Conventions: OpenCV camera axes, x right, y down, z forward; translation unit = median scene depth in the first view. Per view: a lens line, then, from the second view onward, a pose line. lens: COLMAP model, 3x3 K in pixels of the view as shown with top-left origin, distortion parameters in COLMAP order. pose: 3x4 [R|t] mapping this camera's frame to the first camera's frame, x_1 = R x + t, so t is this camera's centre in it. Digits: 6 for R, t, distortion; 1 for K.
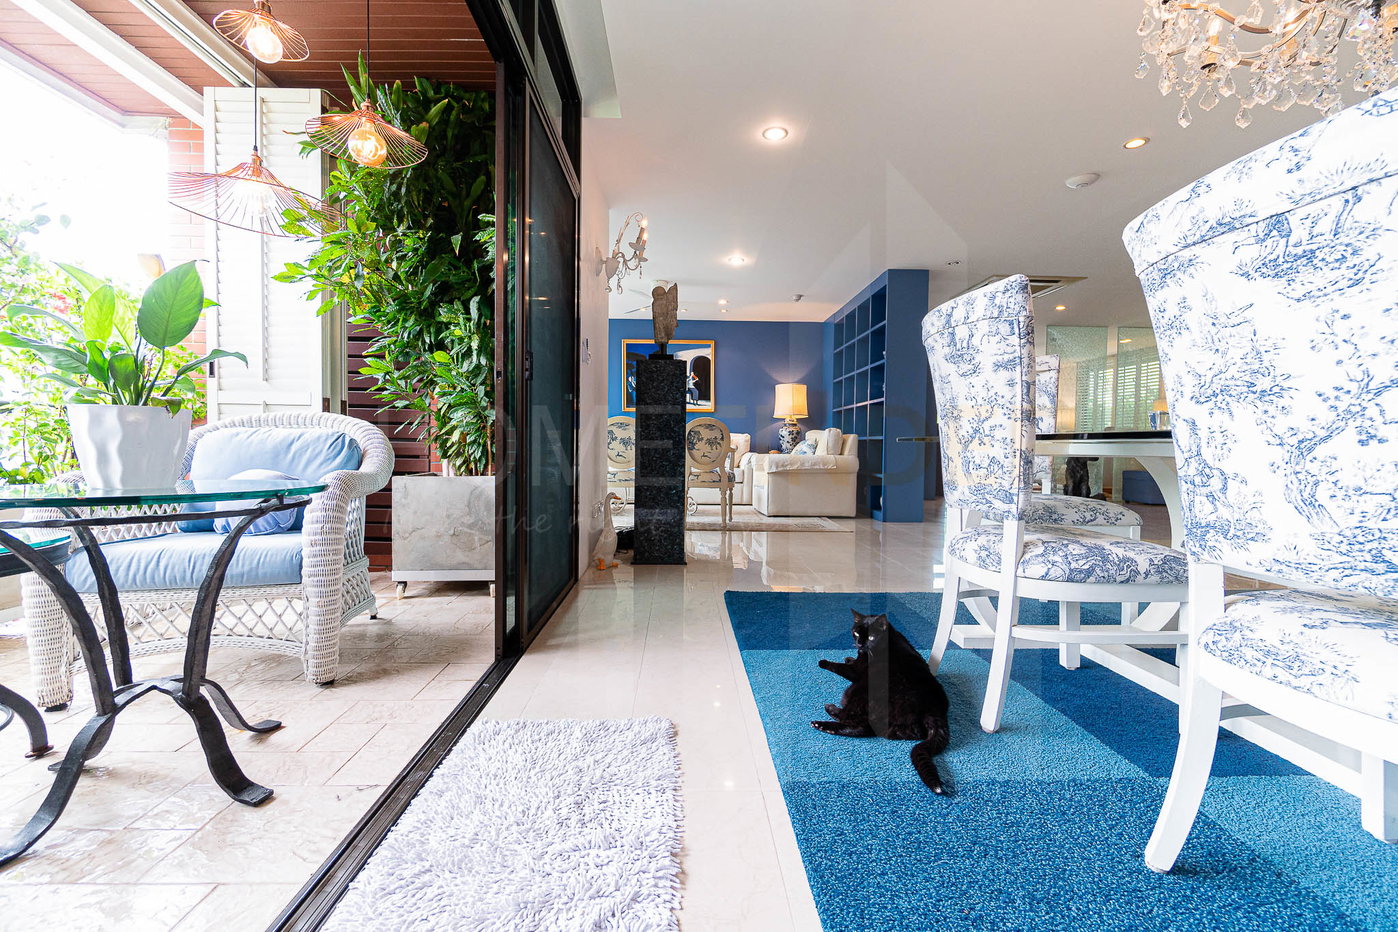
lens RADIAL K [[598.9, 0, 695.1], [0, 598.9, 456.9], [0, 0, 1]] dist [-0.002044, -0.000152]
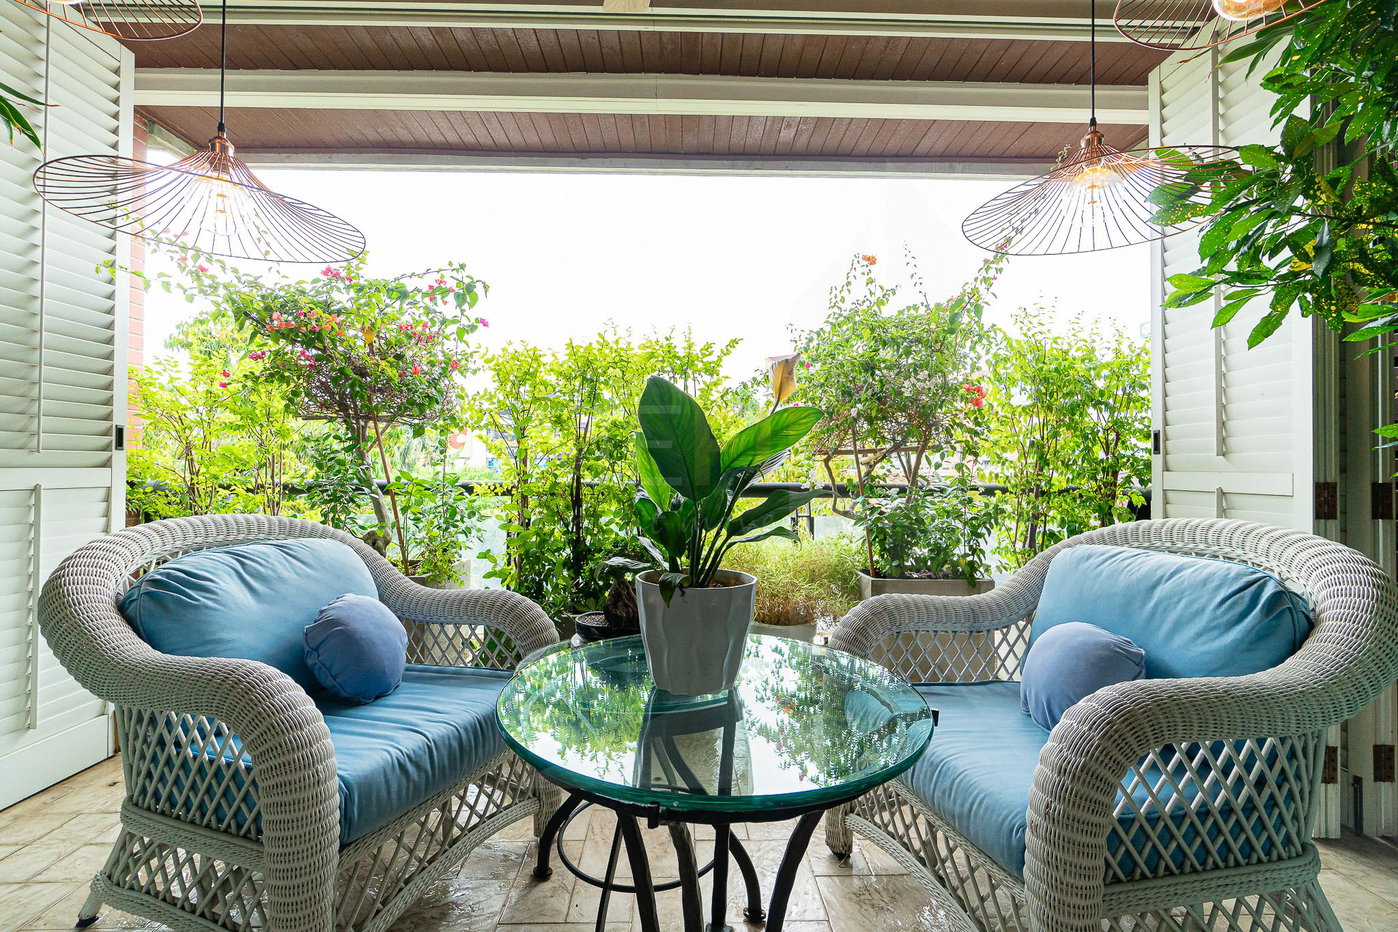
lens RADIAL K [[598.9, 0, 698.9], [0, 598.9, 461.6], [0, 0, 1]] dist [-0.002044, -0.000152]
pose [[0.011142, -0.023080, -0.999672, -0.098617], [-0.031942, 0.999215, -0.023426, -0.111989], [0.999428, 0.032193, 0.010396, 0.542310]]
